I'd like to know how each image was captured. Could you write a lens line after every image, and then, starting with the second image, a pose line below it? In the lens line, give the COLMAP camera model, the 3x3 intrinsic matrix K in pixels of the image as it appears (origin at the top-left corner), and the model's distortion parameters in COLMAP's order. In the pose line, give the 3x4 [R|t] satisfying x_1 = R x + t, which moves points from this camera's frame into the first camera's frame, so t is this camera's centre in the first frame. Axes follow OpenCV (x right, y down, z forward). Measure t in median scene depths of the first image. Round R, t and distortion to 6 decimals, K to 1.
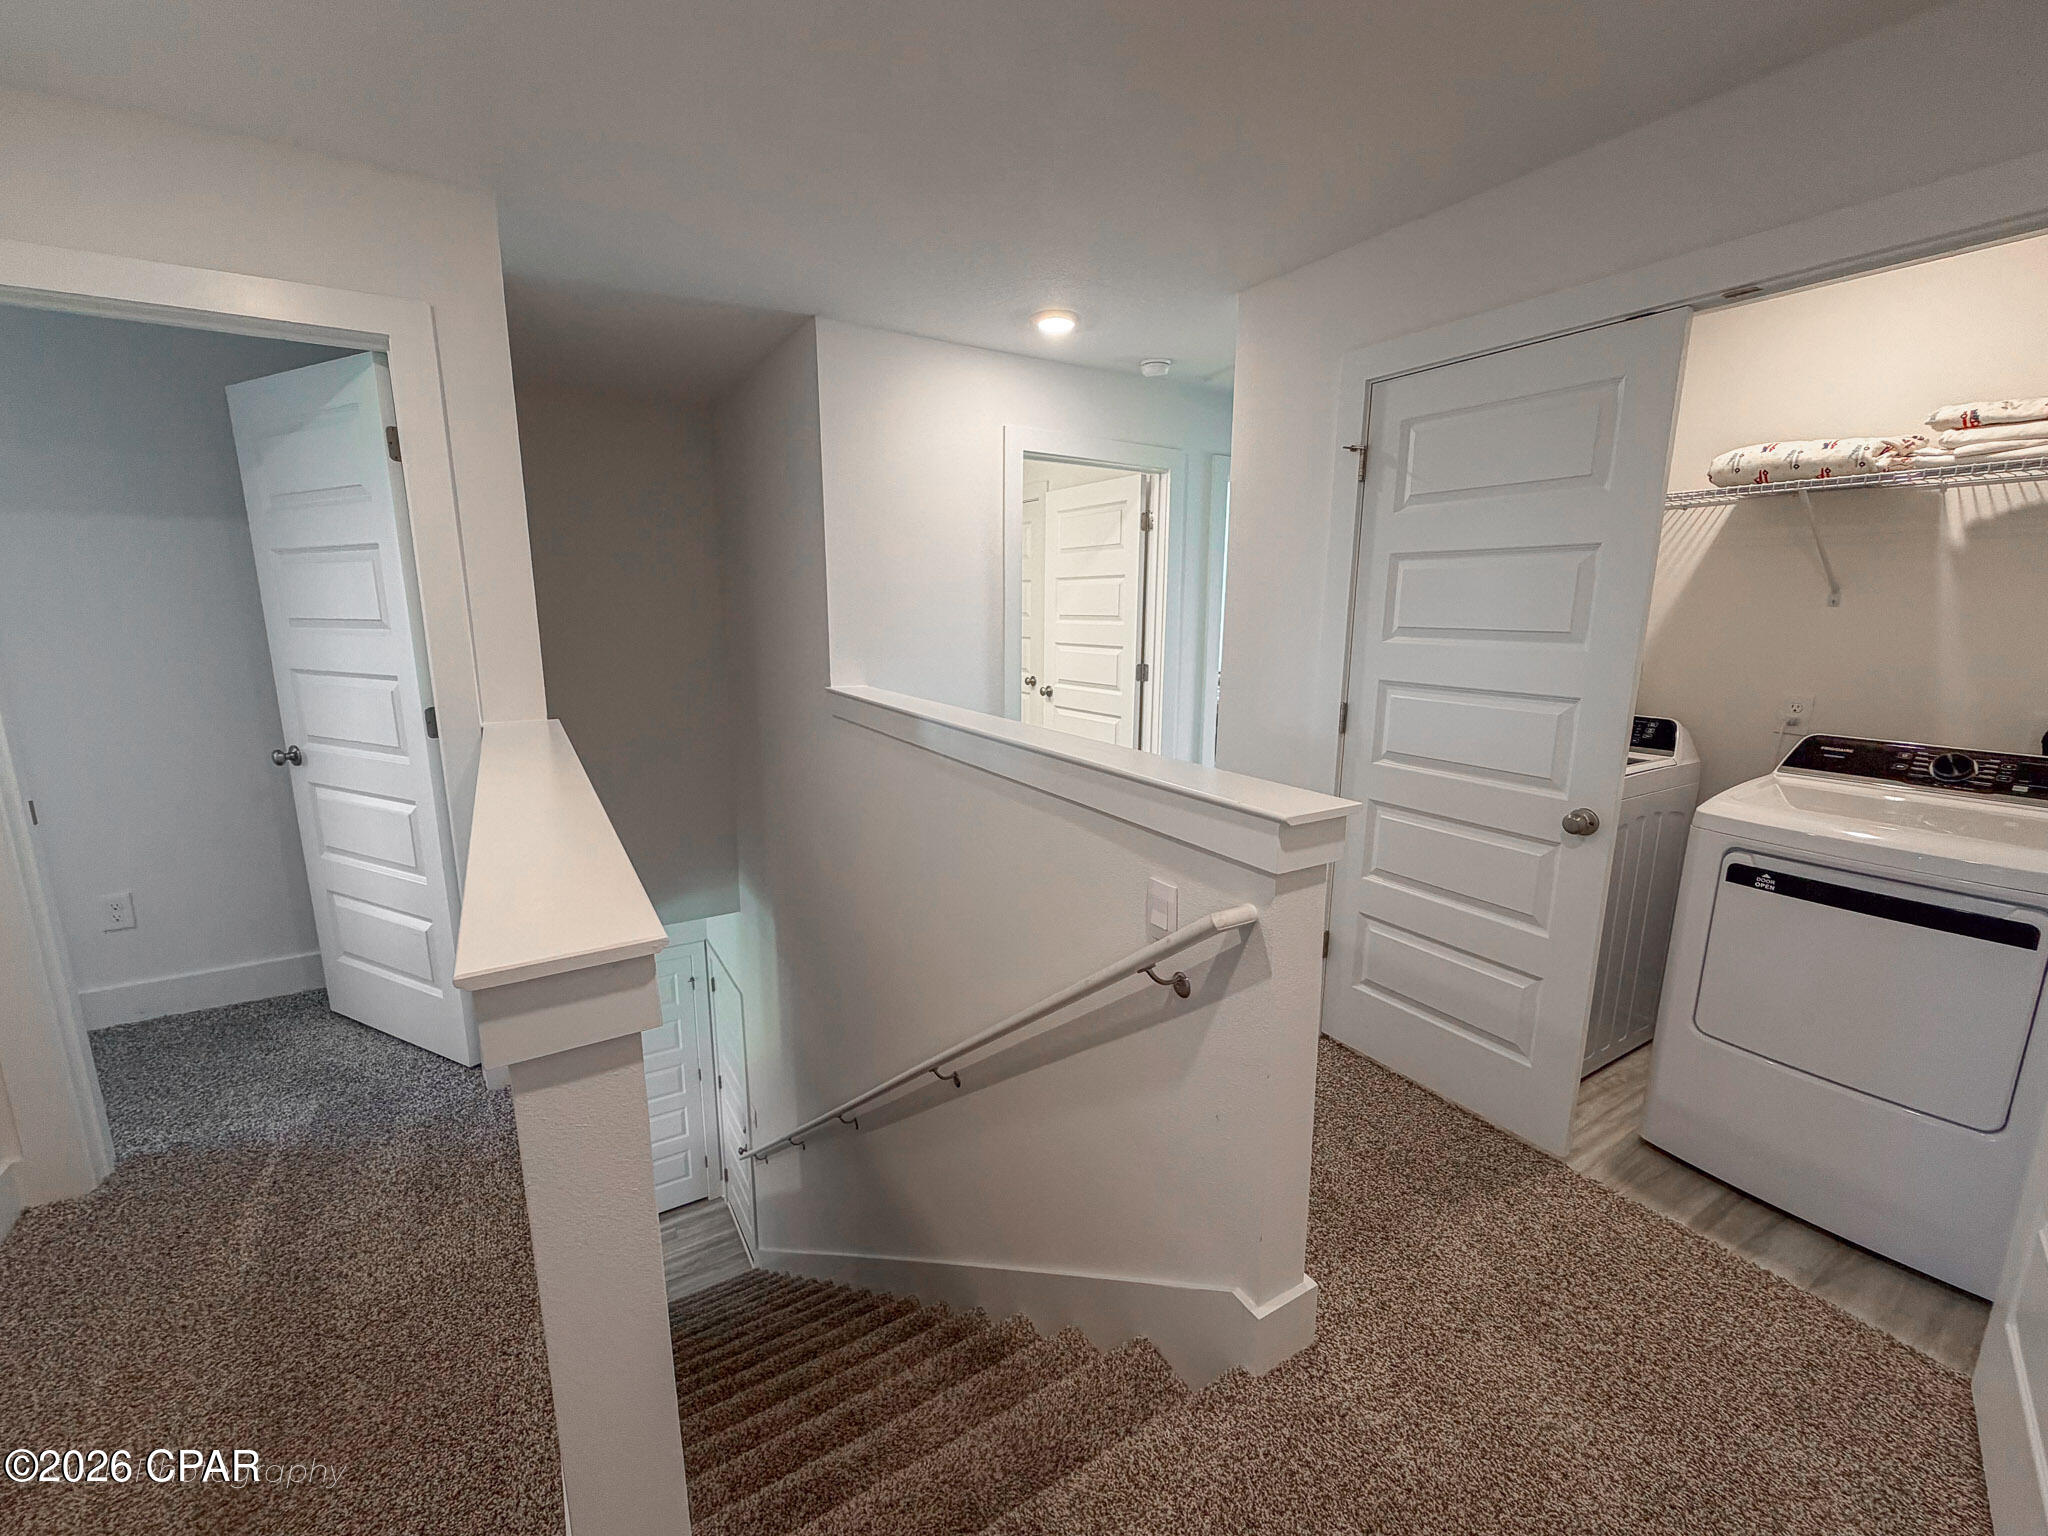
lens RADIAL K [[815.1, 0, 1024.4], [0, 815.1, 764.9], [0, 0, 1]] dist [-0.001346, 0.000163]
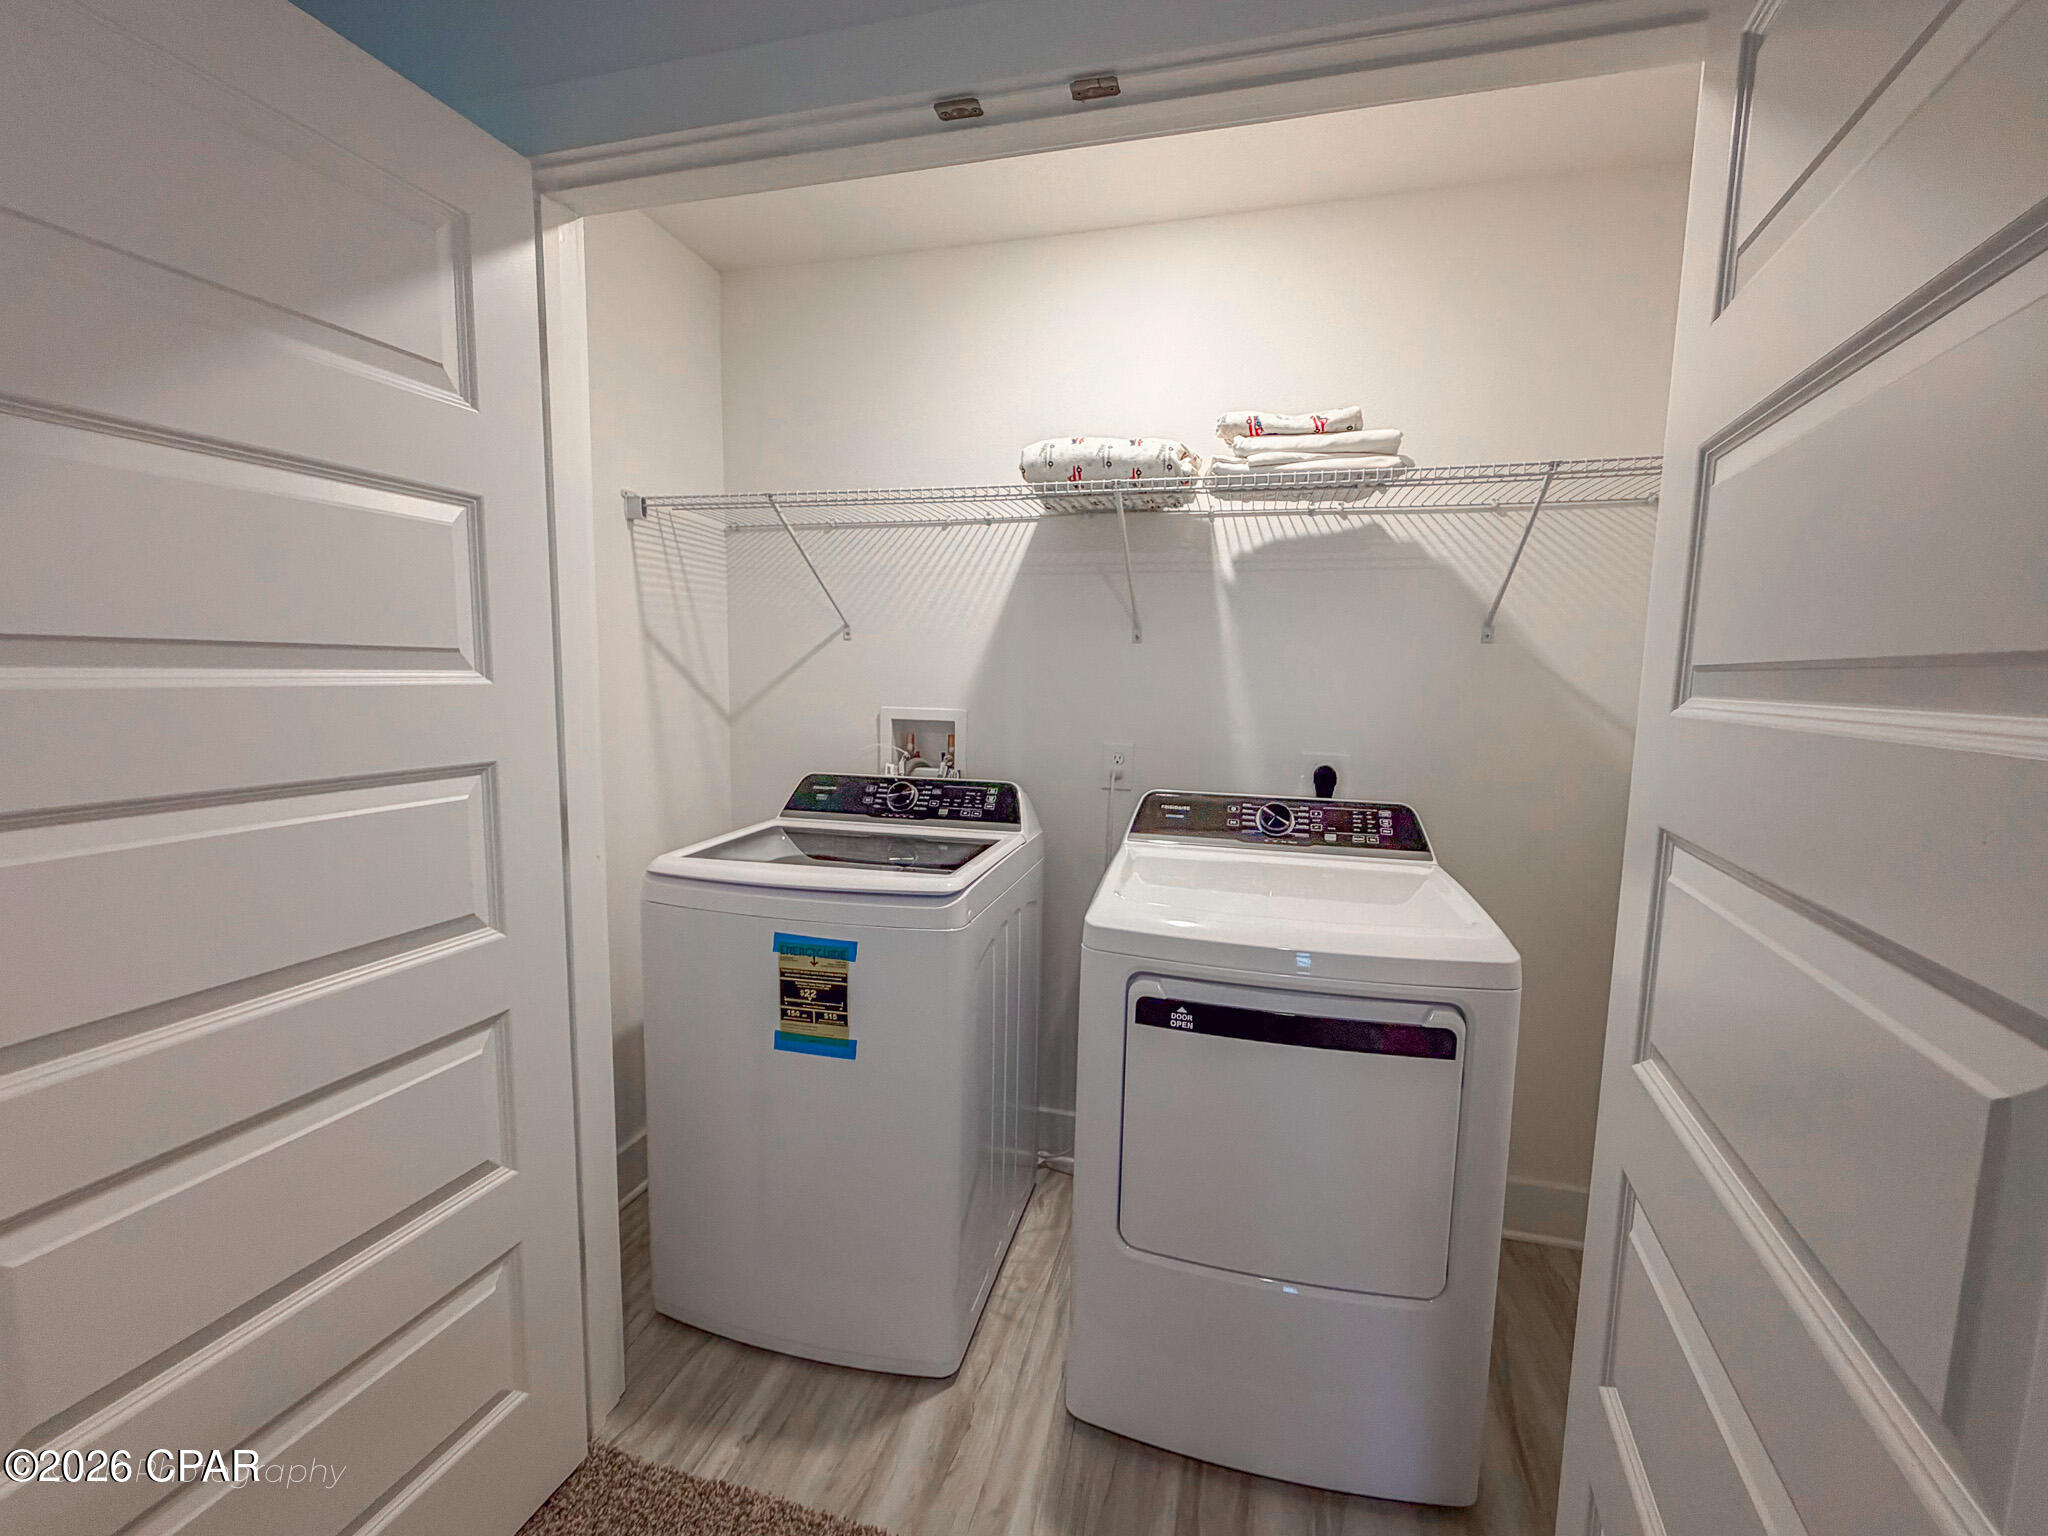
lens RADIAL K [[853.3, 0, 1026.1], [0, 853.3, 759.2], [0, 0, 1]] dist [-0.000239, 0.000122]
pose [[0.716223, -0.055823, 0.695636, 0.297975], [0.115132, 0.992589, -0.038887, -0.055346], [-0.688309, 0.107942, 0.717341, 0.501747]]
